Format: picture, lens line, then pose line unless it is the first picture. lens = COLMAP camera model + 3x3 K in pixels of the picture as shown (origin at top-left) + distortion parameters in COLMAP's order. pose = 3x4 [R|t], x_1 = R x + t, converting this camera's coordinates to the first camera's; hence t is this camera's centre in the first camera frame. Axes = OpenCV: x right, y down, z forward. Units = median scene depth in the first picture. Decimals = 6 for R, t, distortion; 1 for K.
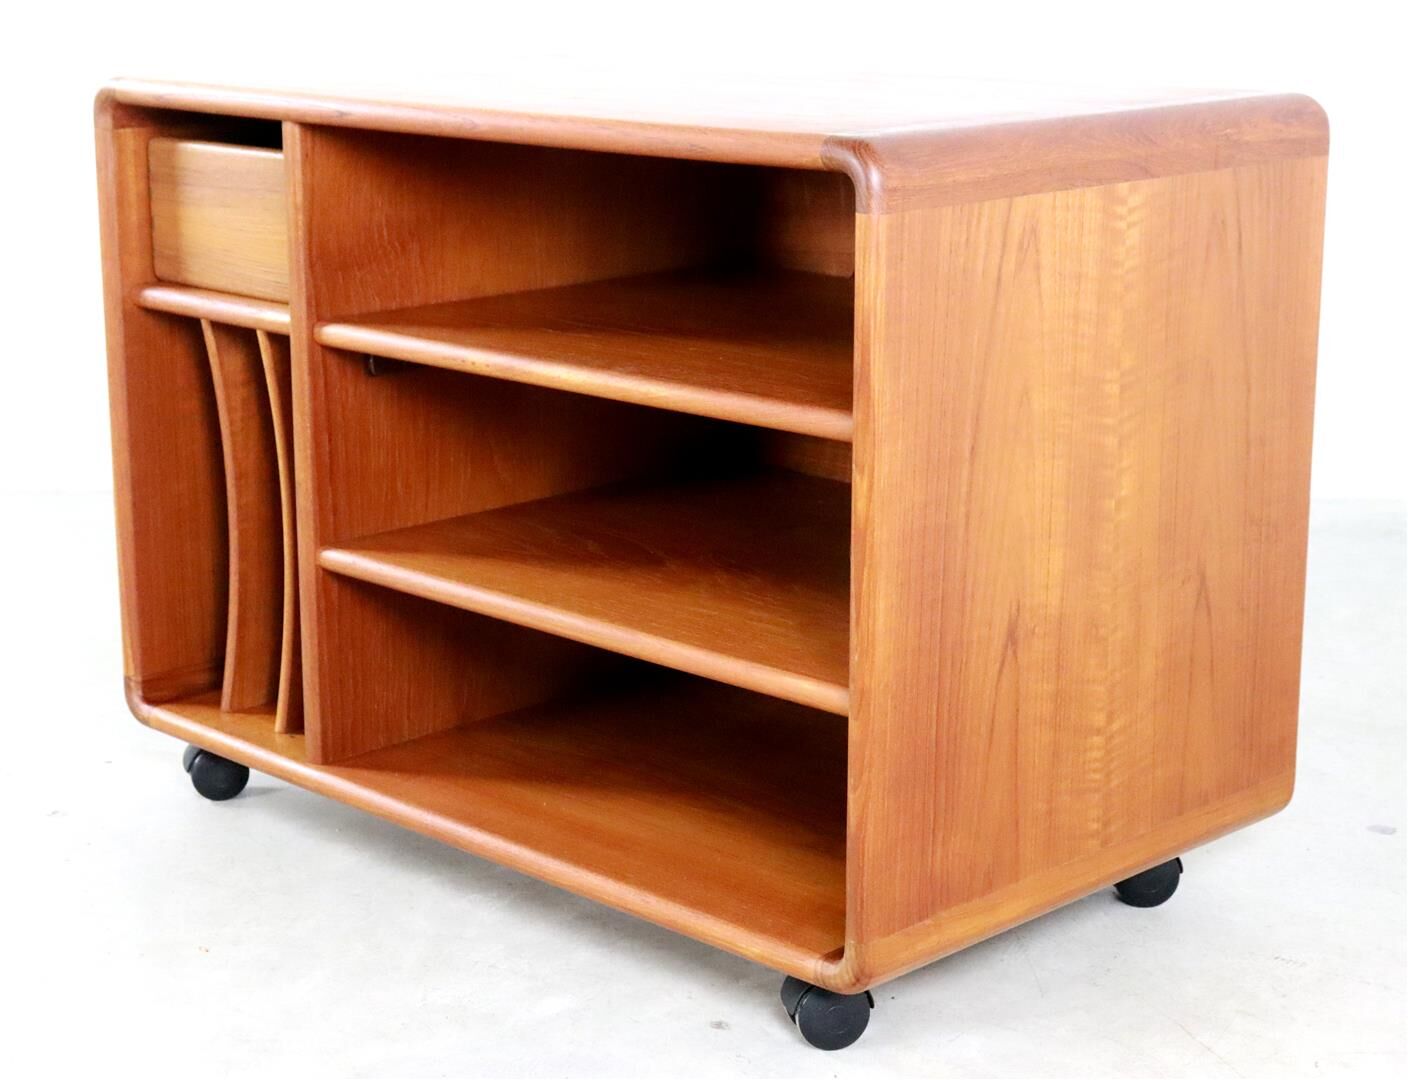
lens RADIAL K [[2543.3, 0, 702.1], [0, 2543.3, 546.8], [0, 0, 1]] dist [0.104622, 0.000000]
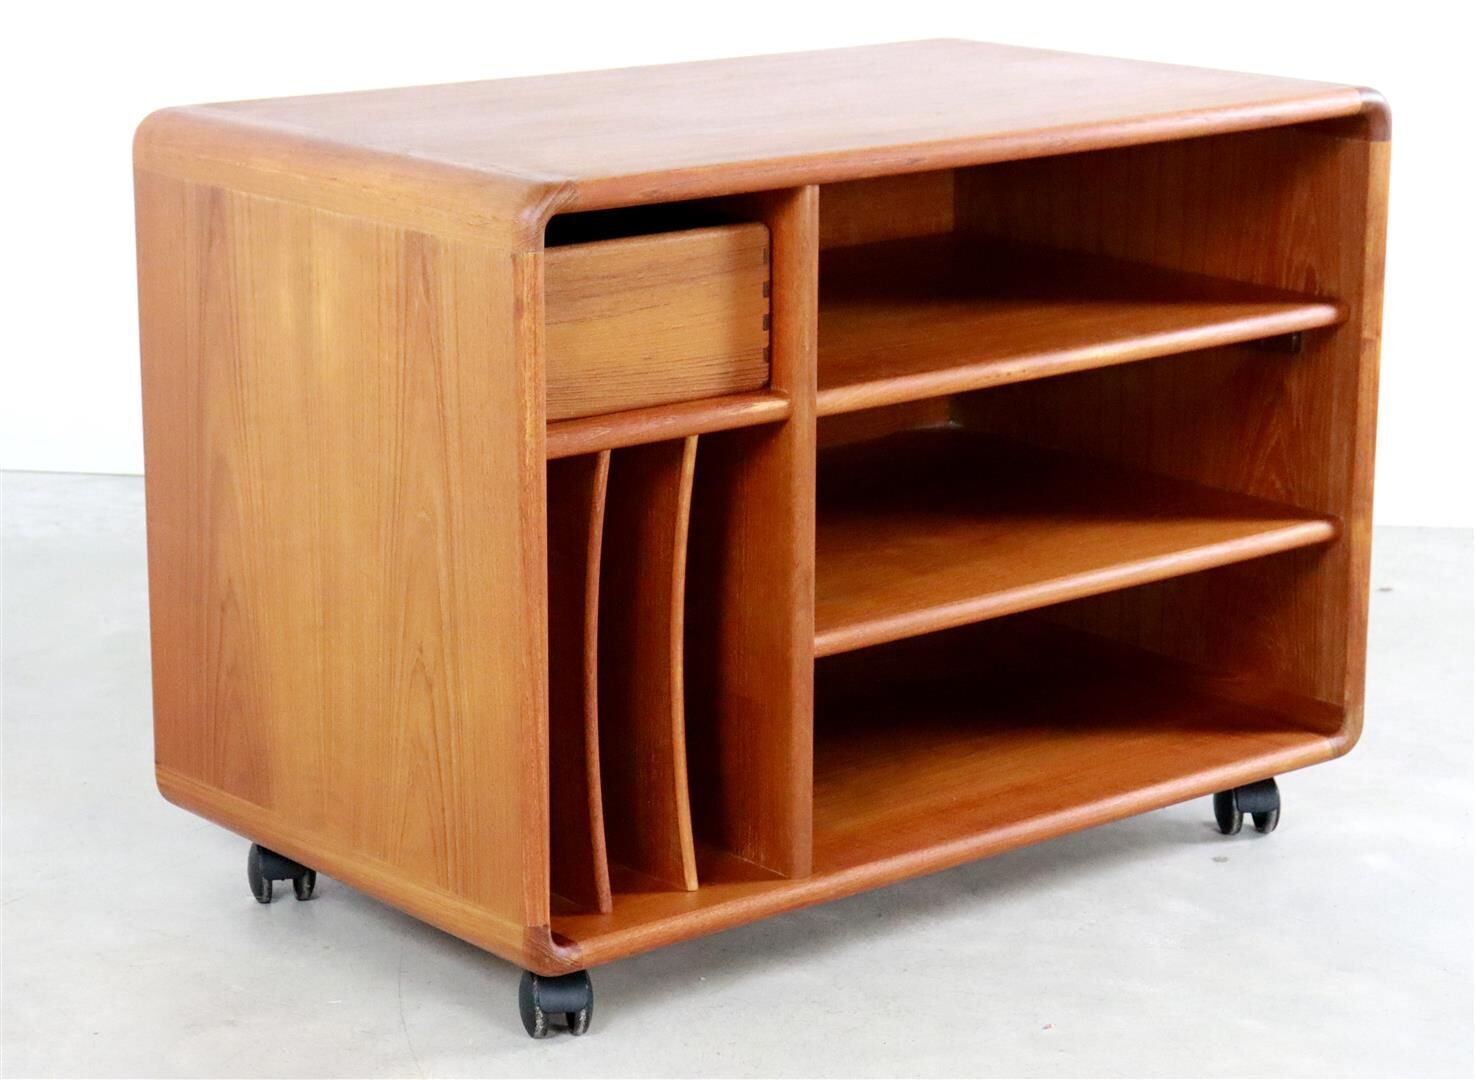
lens RADIAL K [[3671.1, 0, 737.0], [0, 3671.1, 538.7], [0, 0, 1]] dist [0.388169, 0.000000]
pose [[0.101458, -0.245604, 0.964046, -1.393429], [0.228101, 0.948974, 0.217759, -0.321425], [-0.968337, 0.197807, 0.152303, 0.800226]]
